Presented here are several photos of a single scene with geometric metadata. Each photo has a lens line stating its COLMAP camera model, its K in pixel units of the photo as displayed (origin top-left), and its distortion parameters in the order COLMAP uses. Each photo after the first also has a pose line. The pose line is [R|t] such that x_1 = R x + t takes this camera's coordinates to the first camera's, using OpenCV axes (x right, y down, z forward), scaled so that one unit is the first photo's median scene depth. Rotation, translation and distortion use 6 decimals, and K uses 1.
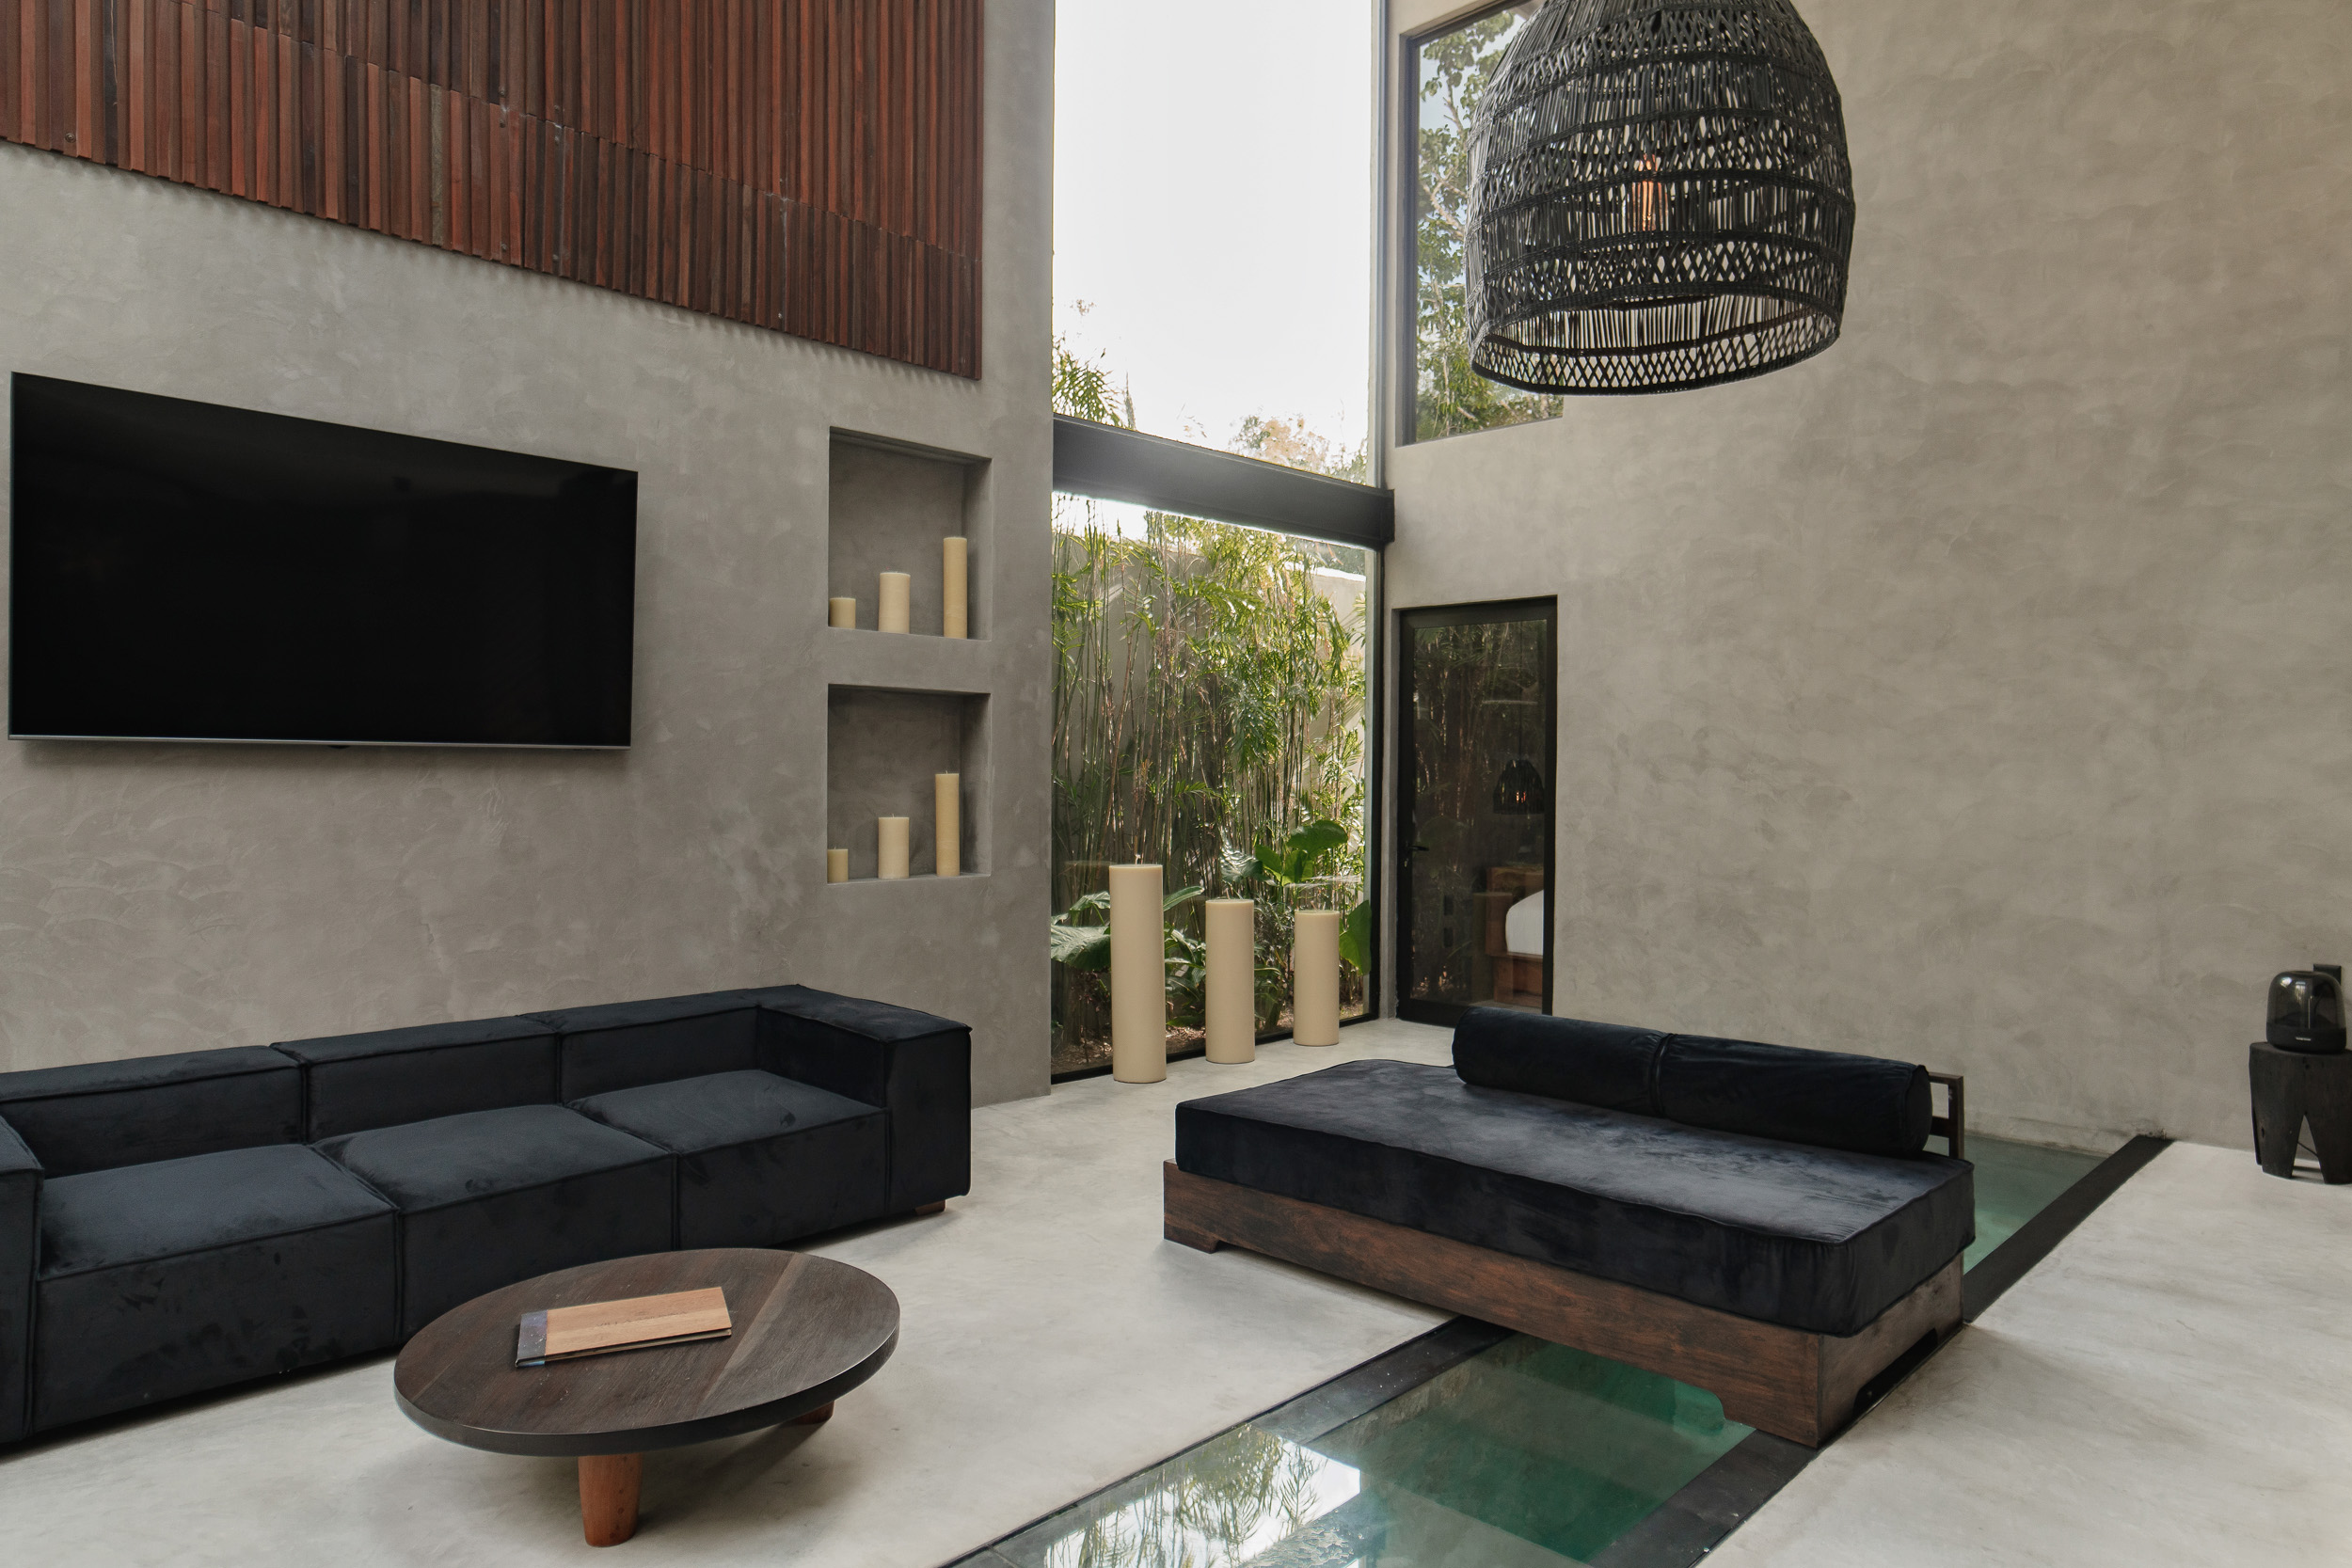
lens RADIAL K [[1455.5, 0, 1186.4], [0, 1455.5, 774.8], [0, 0, 1]] dist [0.000445, 0.003605]
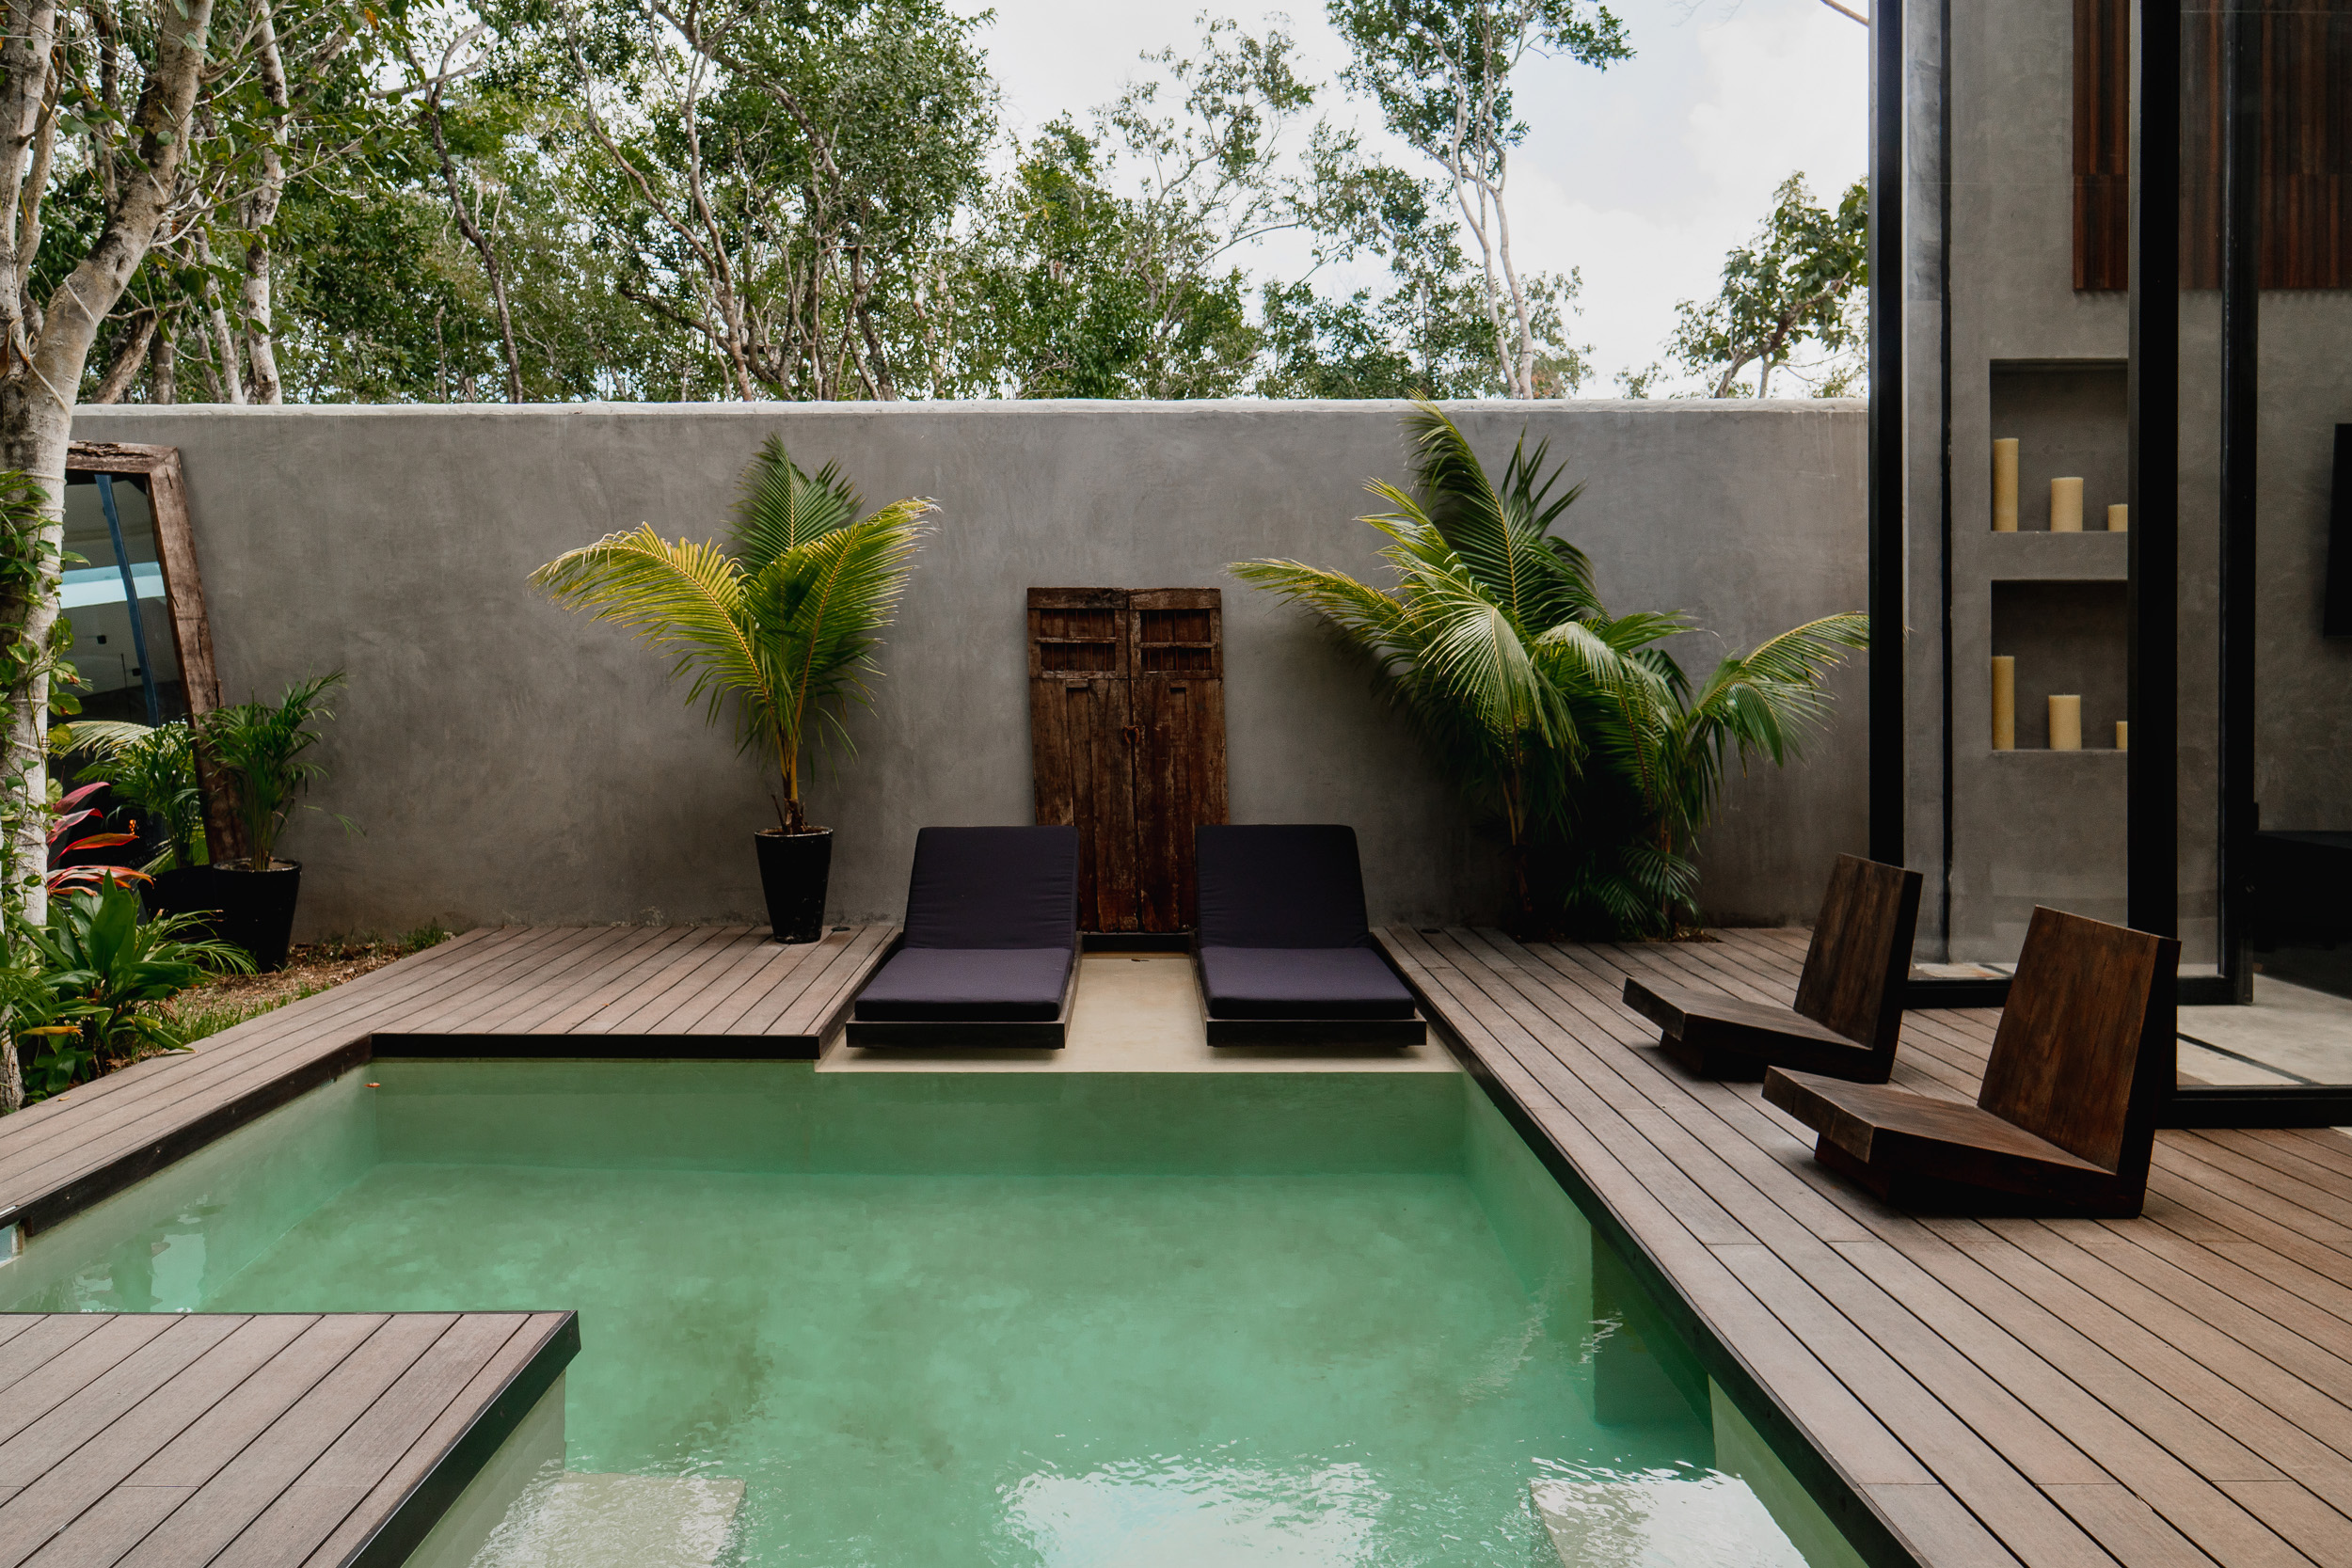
lens RADIAL K [[1491.8, 0, 1126.4], [0, 1491.8, 692.1], [0, 0, 1]] dist [0.002399, 0.004416]
pose [[0.691086, 0.004110, -0.722760, -0.330831], [0.006235, 0.999913, 0.011648, 0.006694], [0.722745, -0.012556, 0.691001, -0.805132]]
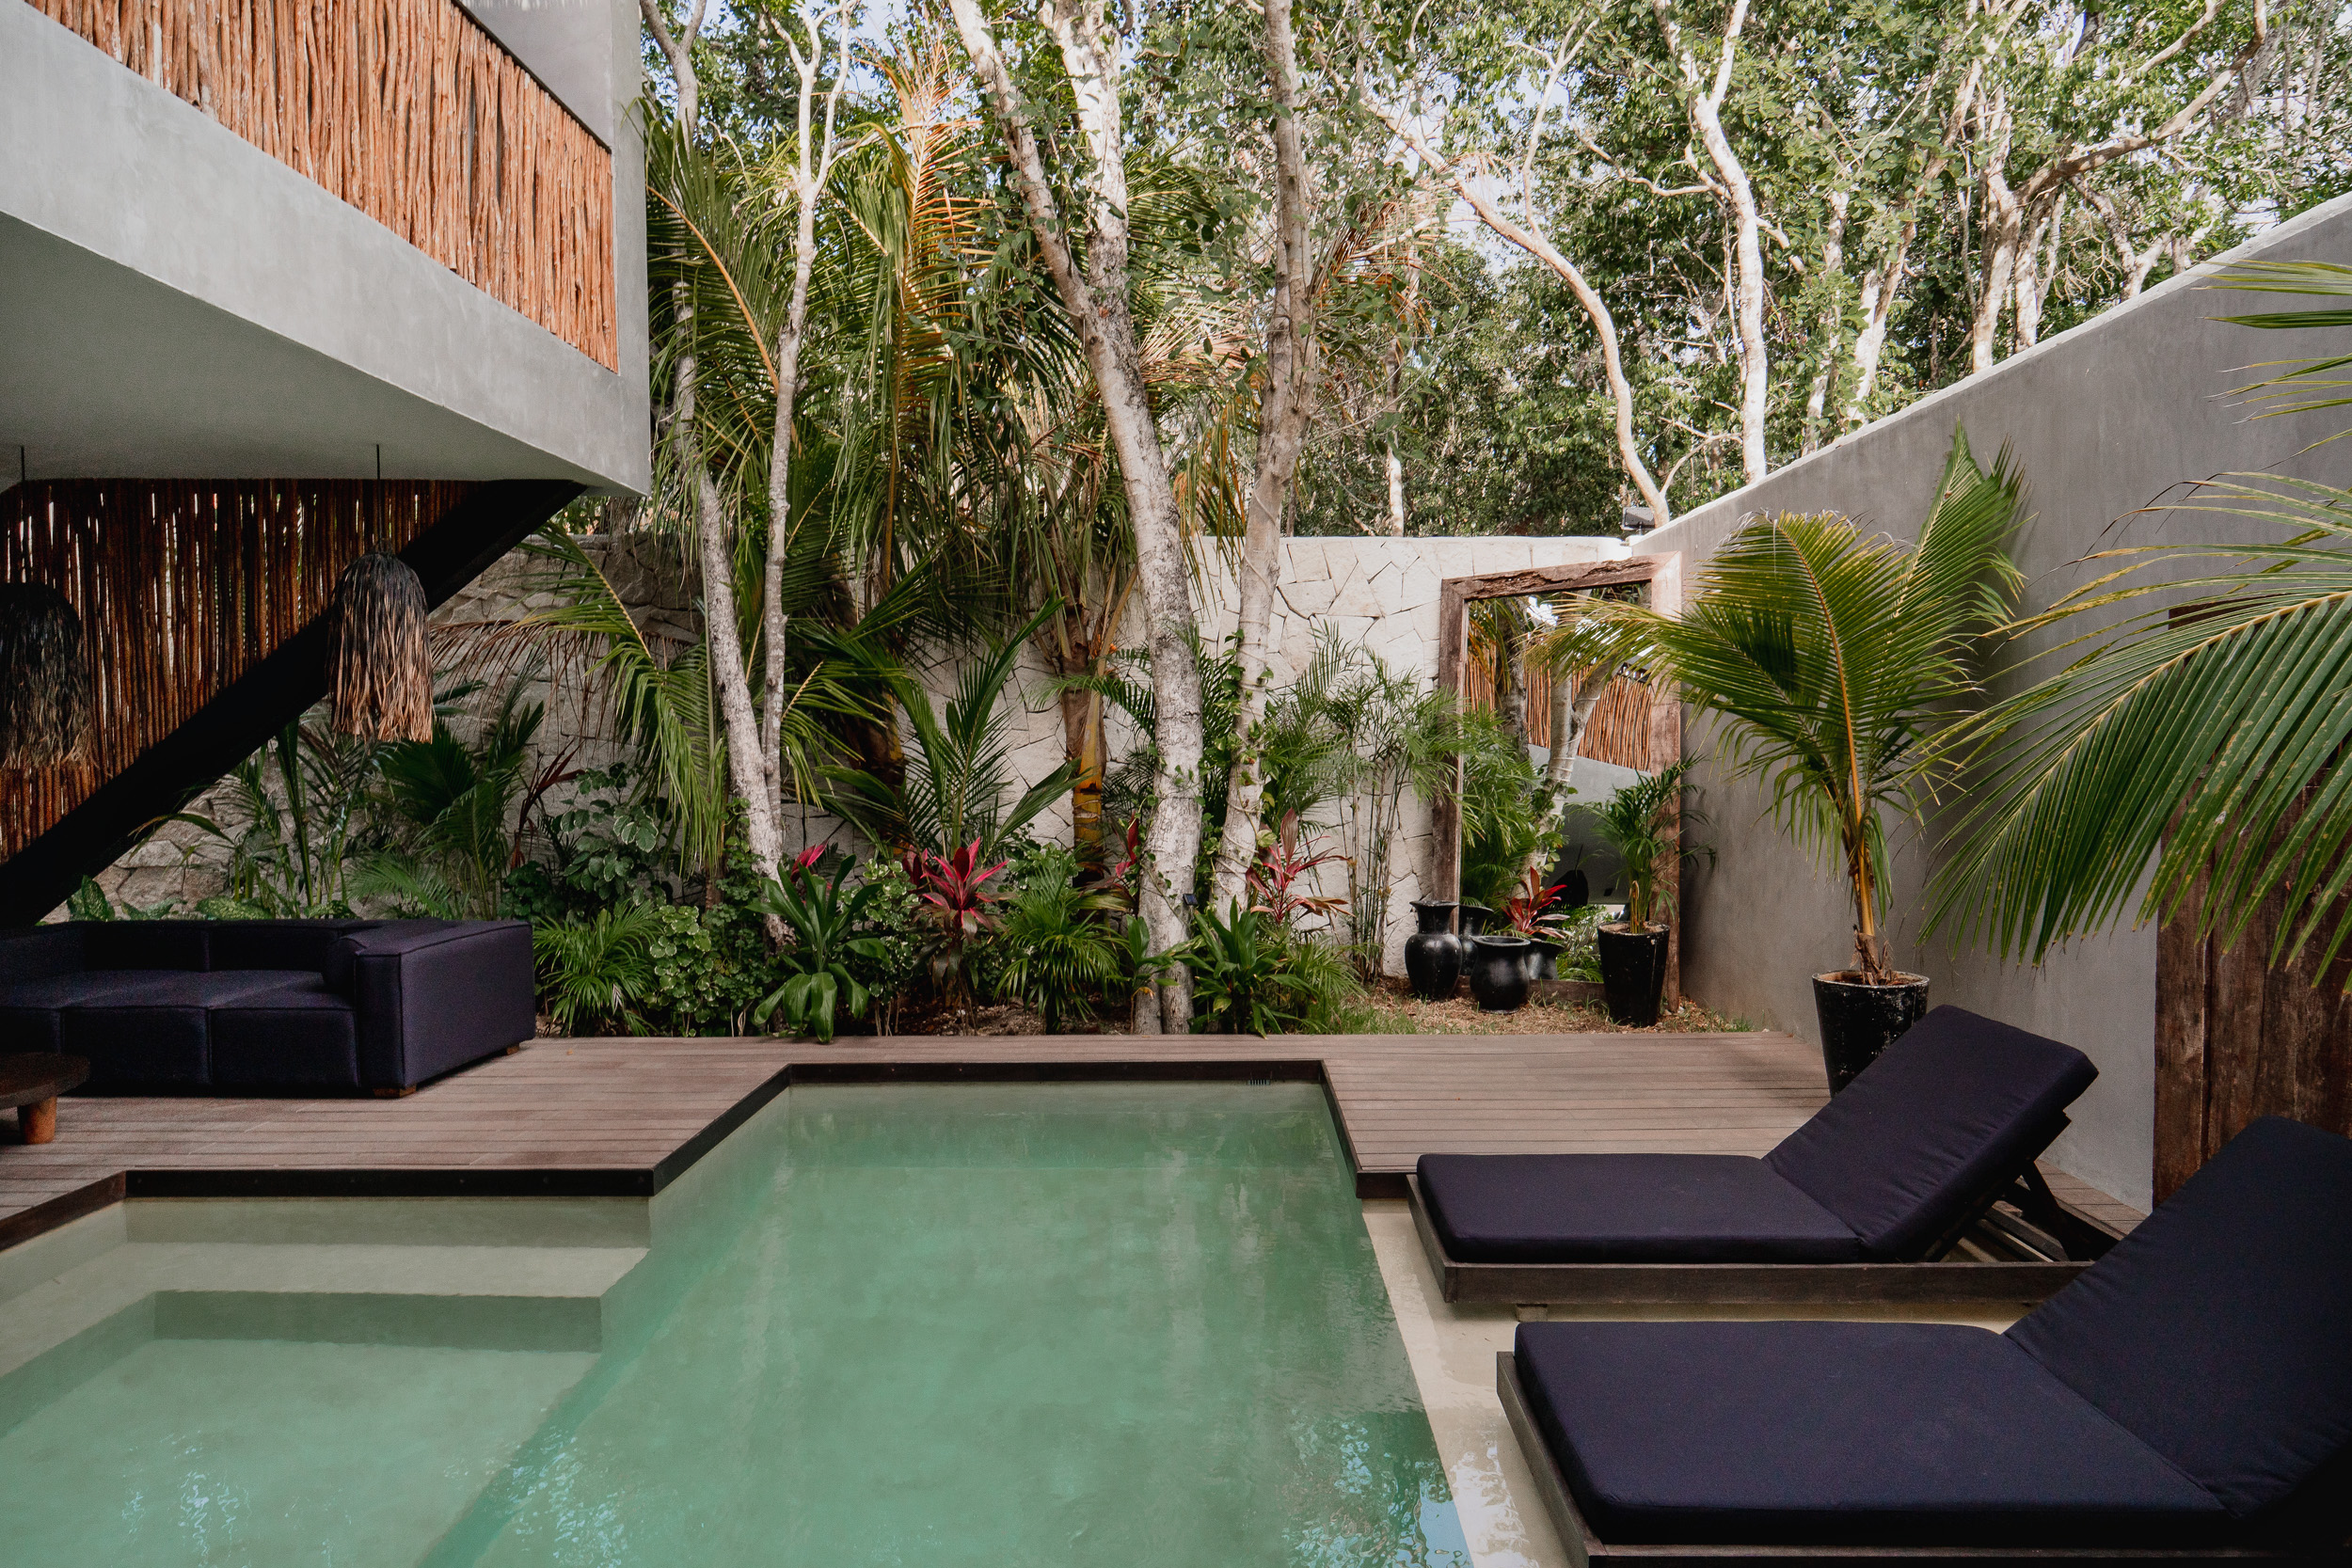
lens RADIAL K [[1434.6, 0, 1176.8], [0, 1434.6, 792.9], [0, 0, 1]] dist [-0.001164, 0.000956]
pose [[-0.733320, 0.021752, -0.679536, -0.529869], [0.002057, 0.999554, 0.029775, -0.003827], [0.679881, 0.020437, -0.733038, 0.227784]]
